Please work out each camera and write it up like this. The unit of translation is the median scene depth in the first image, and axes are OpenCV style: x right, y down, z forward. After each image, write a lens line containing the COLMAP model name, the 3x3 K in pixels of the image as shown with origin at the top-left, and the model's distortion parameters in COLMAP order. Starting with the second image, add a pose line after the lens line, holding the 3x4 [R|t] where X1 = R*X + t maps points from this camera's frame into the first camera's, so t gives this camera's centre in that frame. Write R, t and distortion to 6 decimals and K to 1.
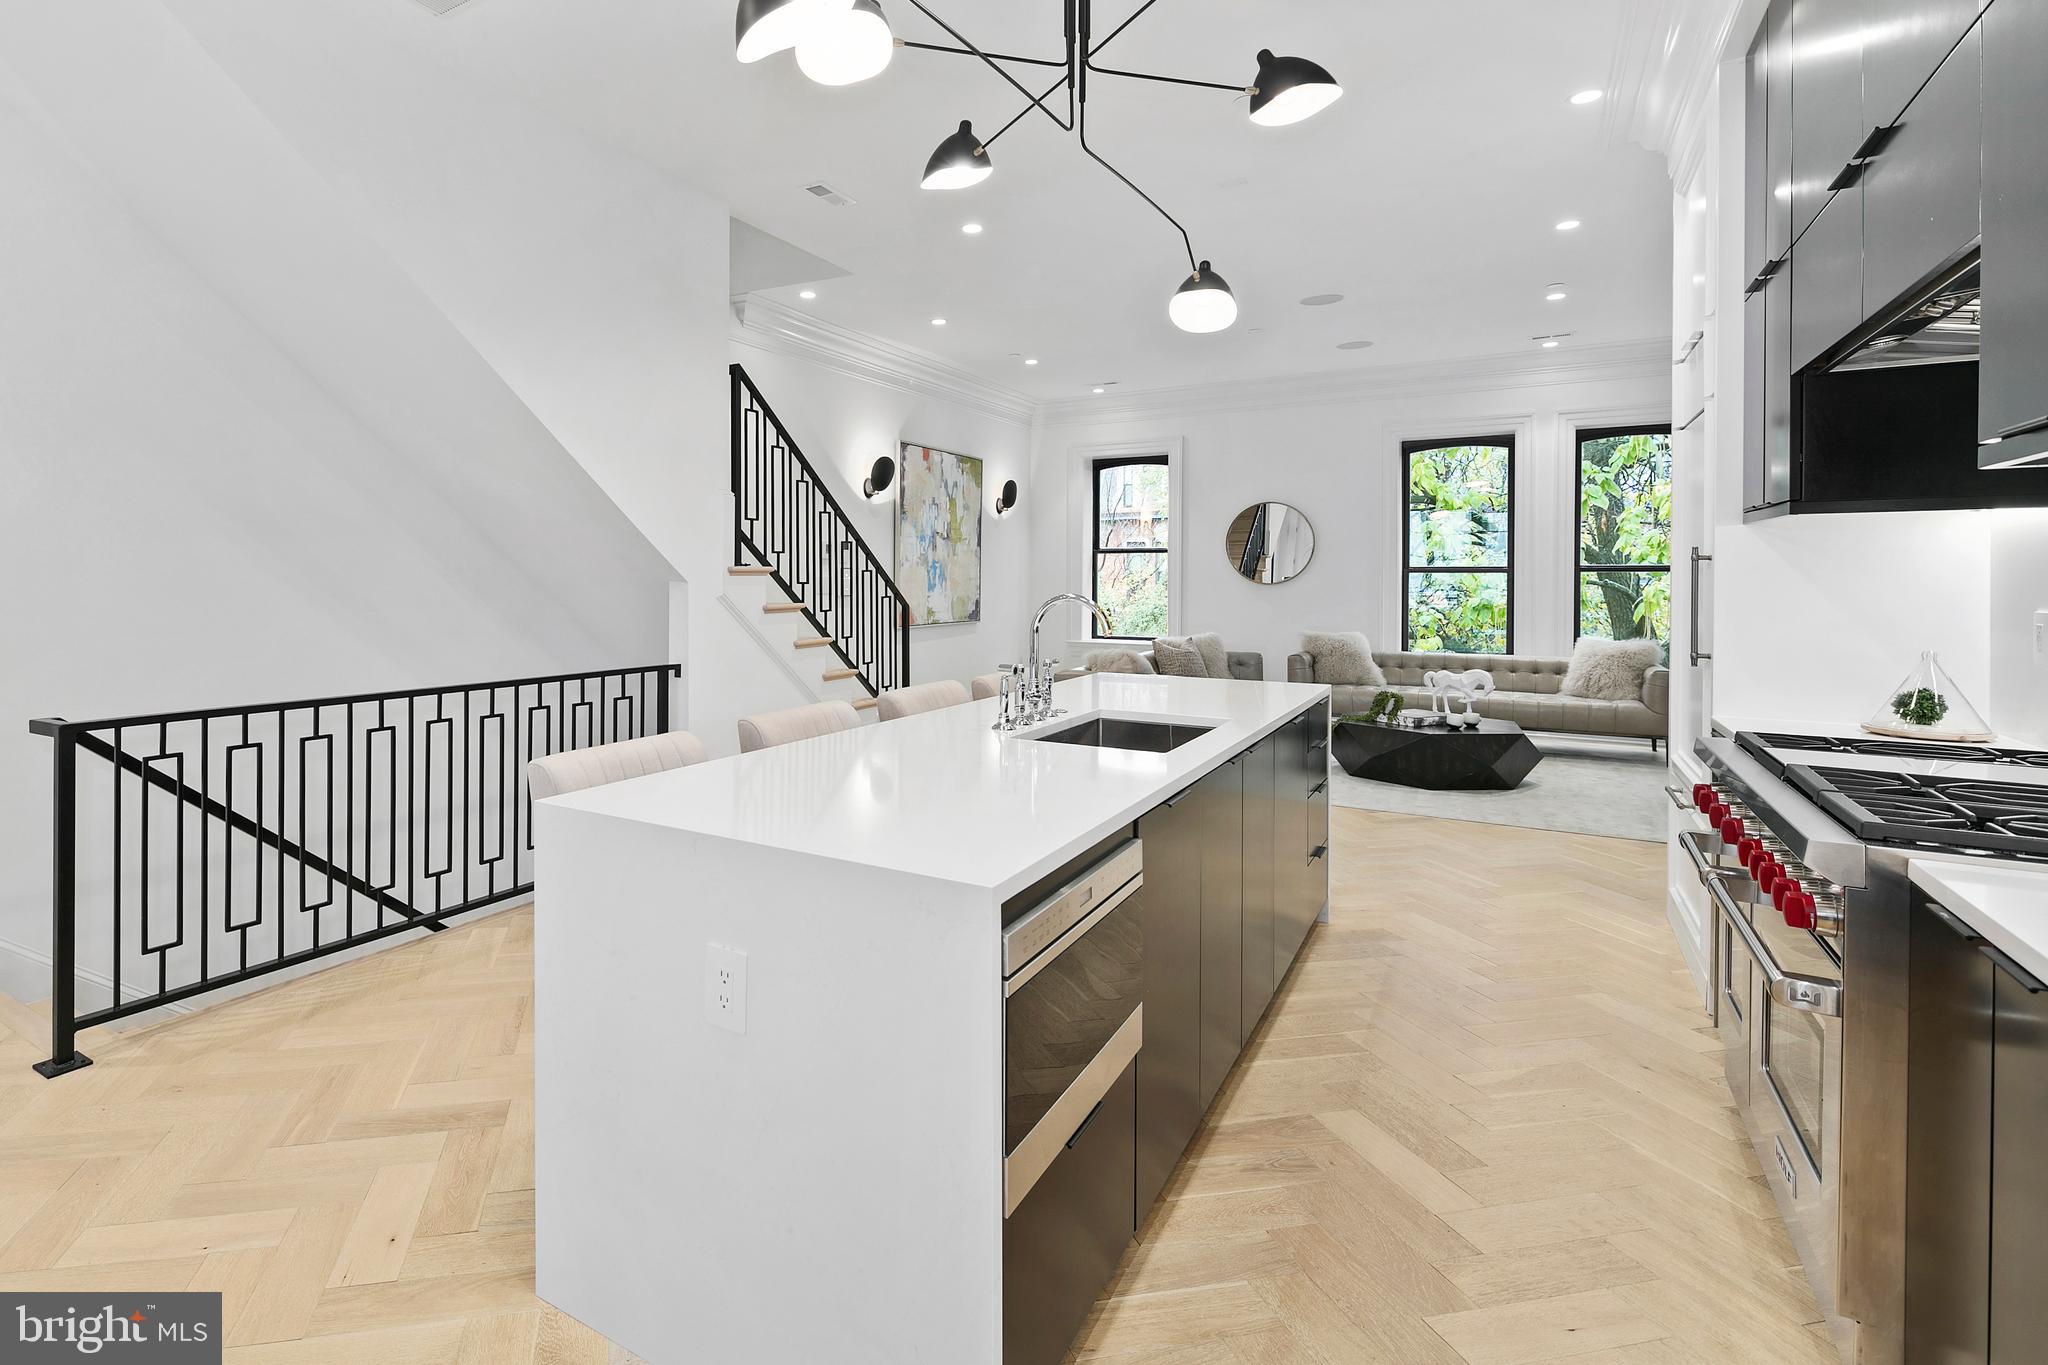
lens RADIAL K [[990.3, 0, 1020.1], [0, 990.3, 579.2], [0, 0, 1]] dist [-0.000455, -0.000104]
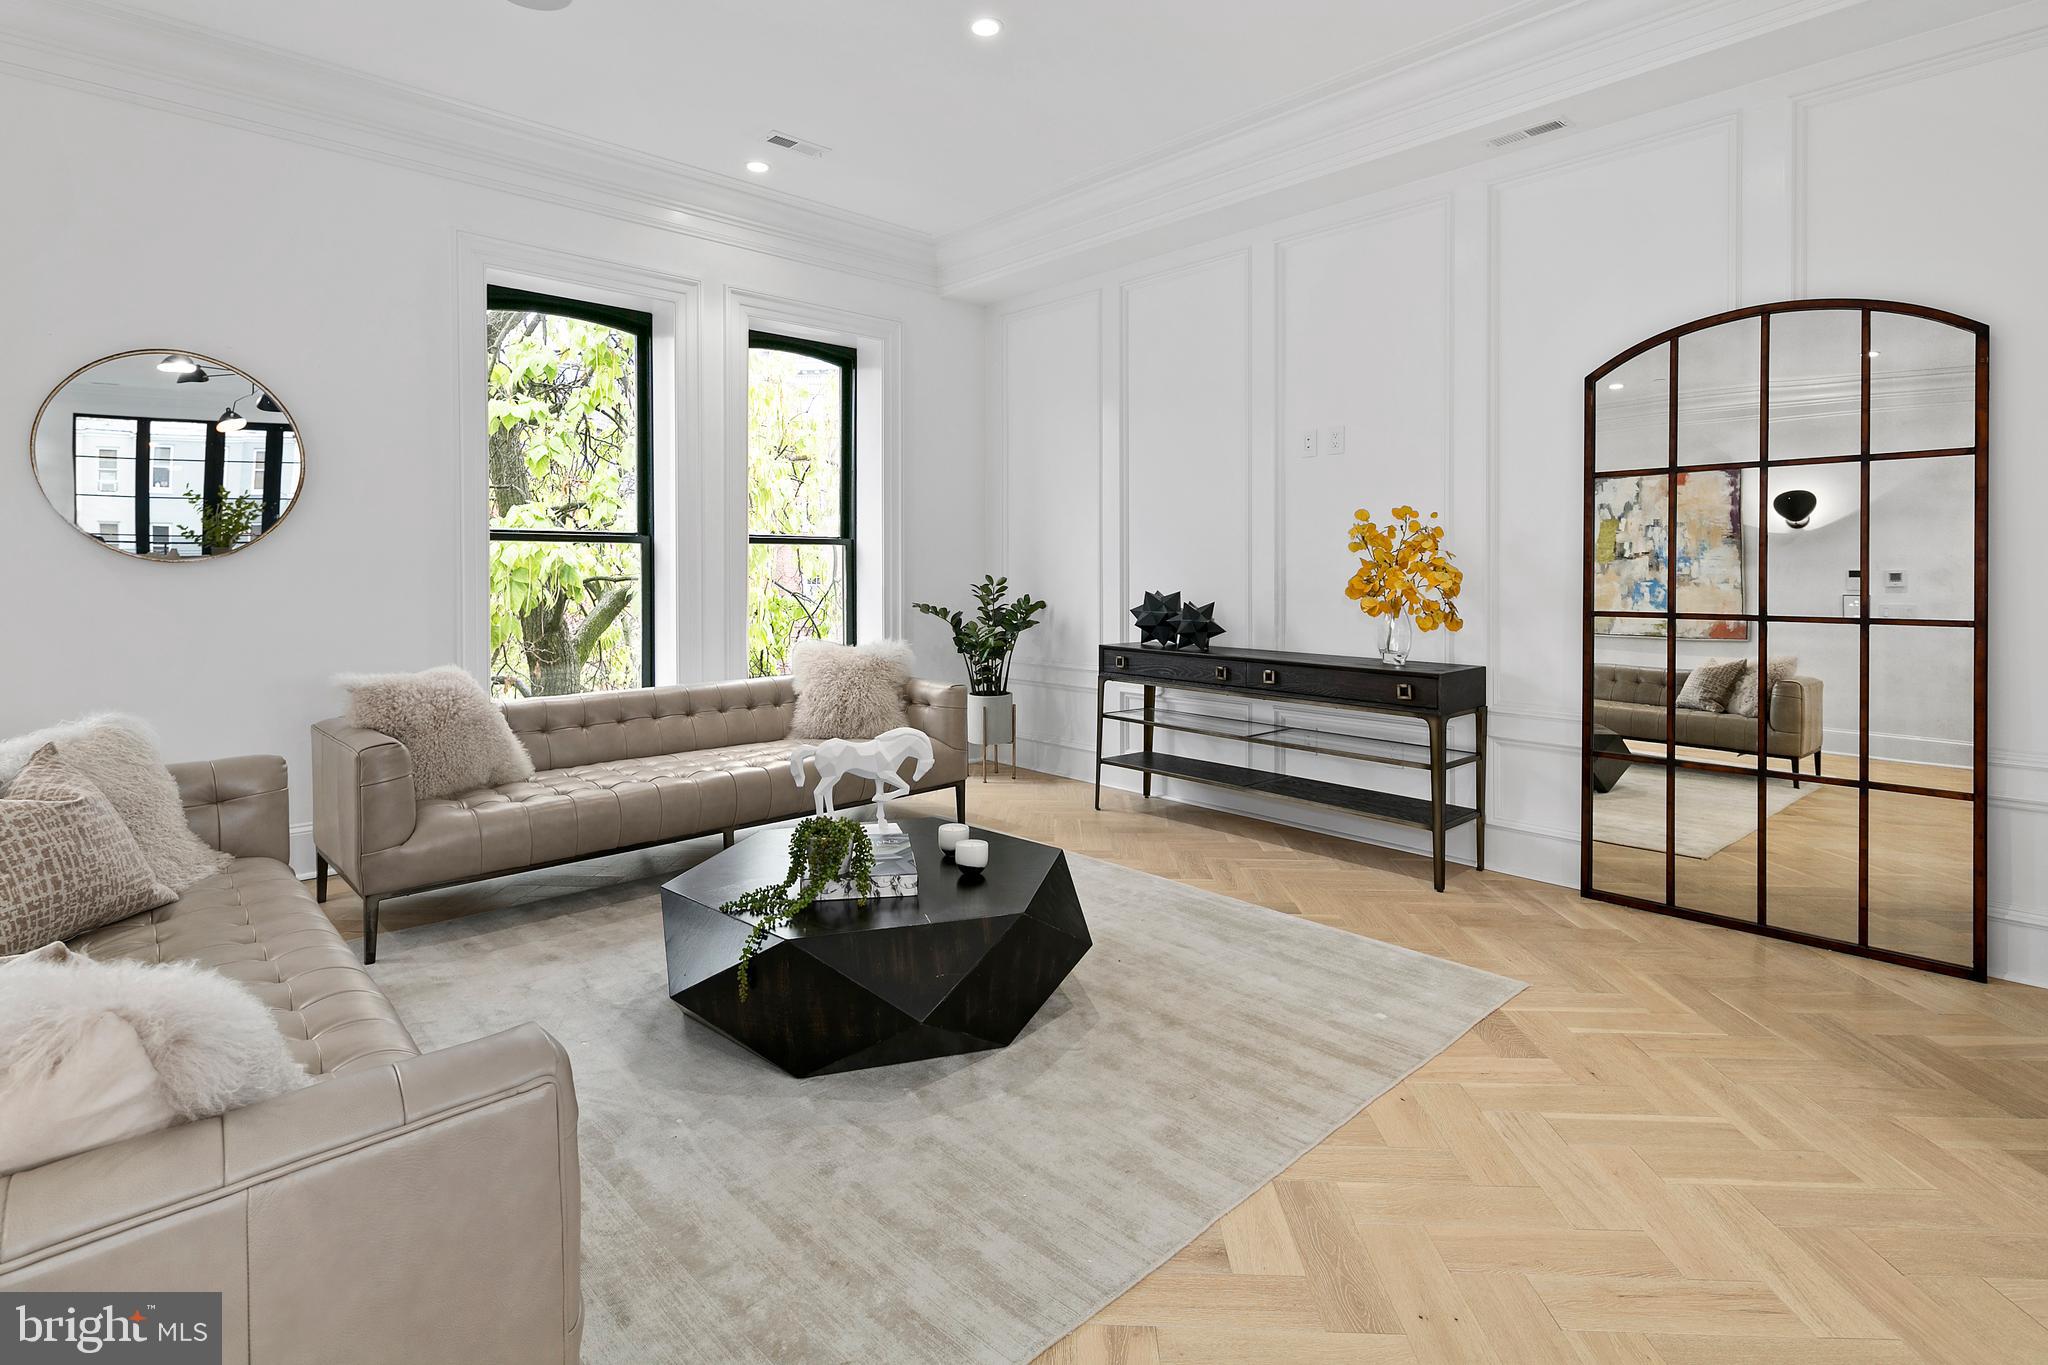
lens RADIAL K [[990.3, 0, 1020.1], [0, 990.3, 579.2], [0, 0, 1]] dist [-0.000455, -0.000104]
pose [[0.354720, -0.008442, 0.934934, 0.010777], [-0.000540, 0.999957, 0.009234, 0.009959], [-0.934972, -0.003780, 0.354700, 0.652737]]
